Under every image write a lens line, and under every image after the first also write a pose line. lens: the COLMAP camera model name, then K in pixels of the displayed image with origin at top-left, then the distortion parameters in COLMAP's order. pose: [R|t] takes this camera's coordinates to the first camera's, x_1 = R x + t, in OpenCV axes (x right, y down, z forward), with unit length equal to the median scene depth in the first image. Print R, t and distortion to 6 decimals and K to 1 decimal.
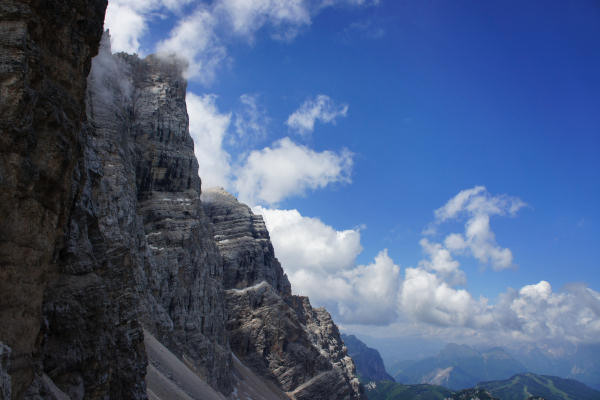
lens RADIAL K [[480.5, 0, 300.0], [0, 480.5, 200.0], [0, 0, 1]] dist [-0.182749, 0.153523]
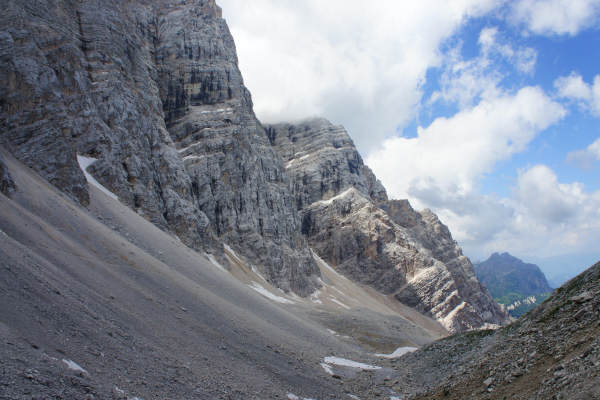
lens RADIAL K [[480.5, 0, 300.0], [0, 480.5, 200.0], [0, 0, 1]] dist [-0.182749, 0.153523]
pose [[0.932050, -0.185124, -0.311469, 0.168636], [0.216539, 0.973820, 0.069182, 0.142668], [0.290507, -0.131926, 0.947735, 0.078996]]
